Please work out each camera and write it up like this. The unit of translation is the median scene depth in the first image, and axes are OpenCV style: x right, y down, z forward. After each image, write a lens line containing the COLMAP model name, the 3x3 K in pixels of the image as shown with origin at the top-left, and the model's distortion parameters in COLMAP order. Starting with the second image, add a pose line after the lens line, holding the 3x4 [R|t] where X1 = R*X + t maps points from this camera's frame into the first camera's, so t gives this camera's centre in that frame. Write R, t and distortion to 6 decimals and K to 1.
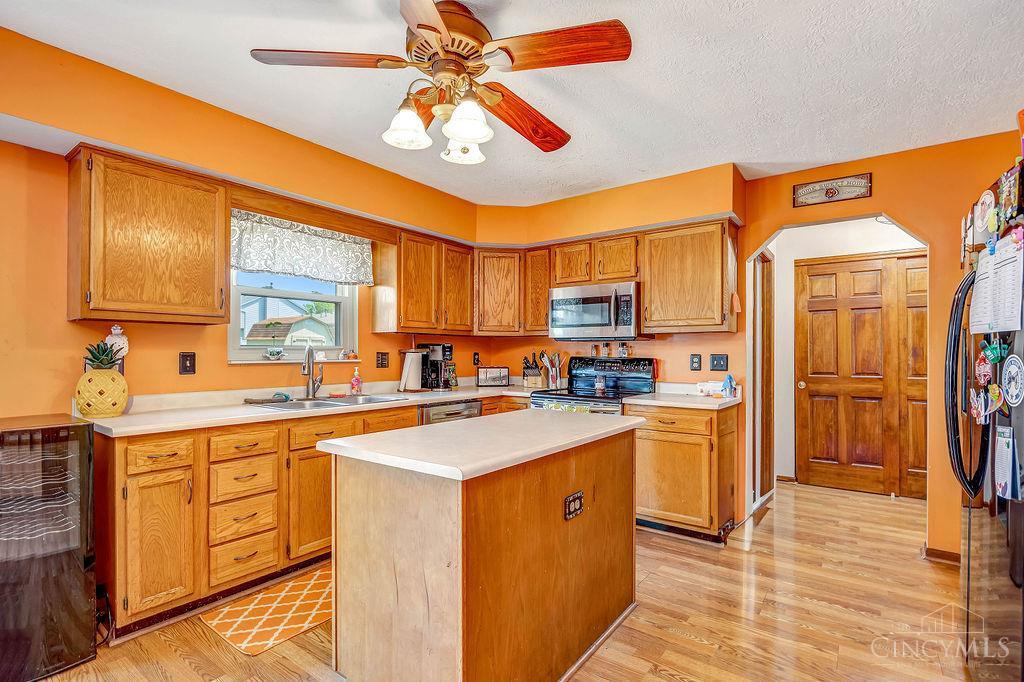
lens RADIAL K [[478.7, 0, 511.4], [0, 478.7, 347.8], [0, 0, 1]] dist [-0.001422, 0.000112]
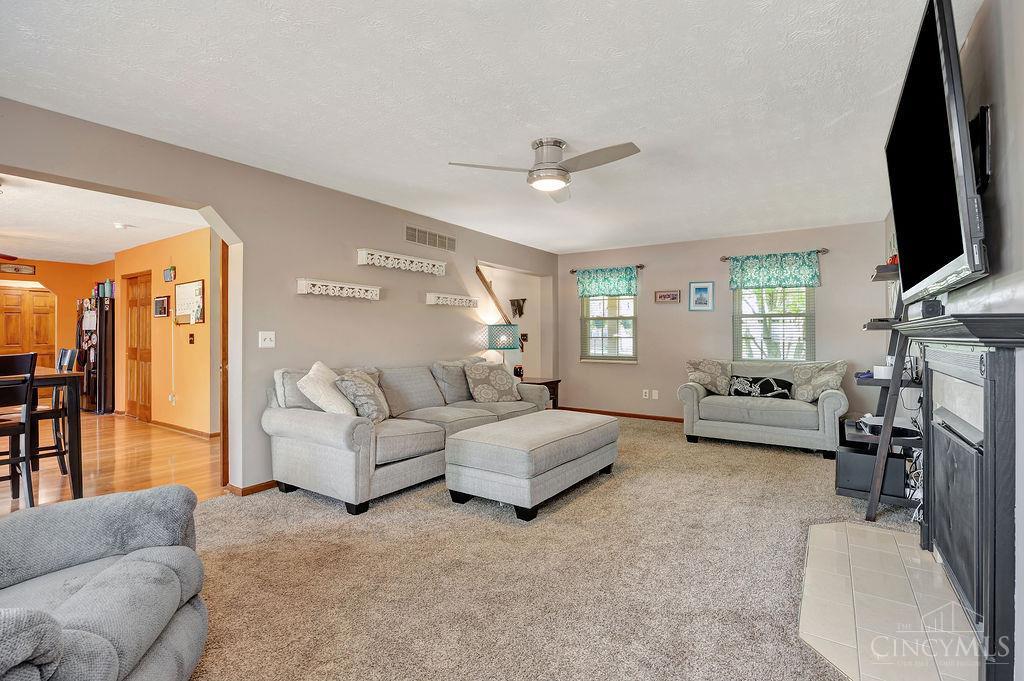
lens RADIAL K [[478.7, 0, 511.4], [0, 478.7, 347.3], [0, 0, 1]] dist [-0.001422, 0.000112]
pose [[-0.038876, -0.027276, 0.998872, -2.404995], [-0.009644, 0.999591, 0.026920, -0.012692], [-0.999197, -0.008587, -0.039123, -1.843816]]
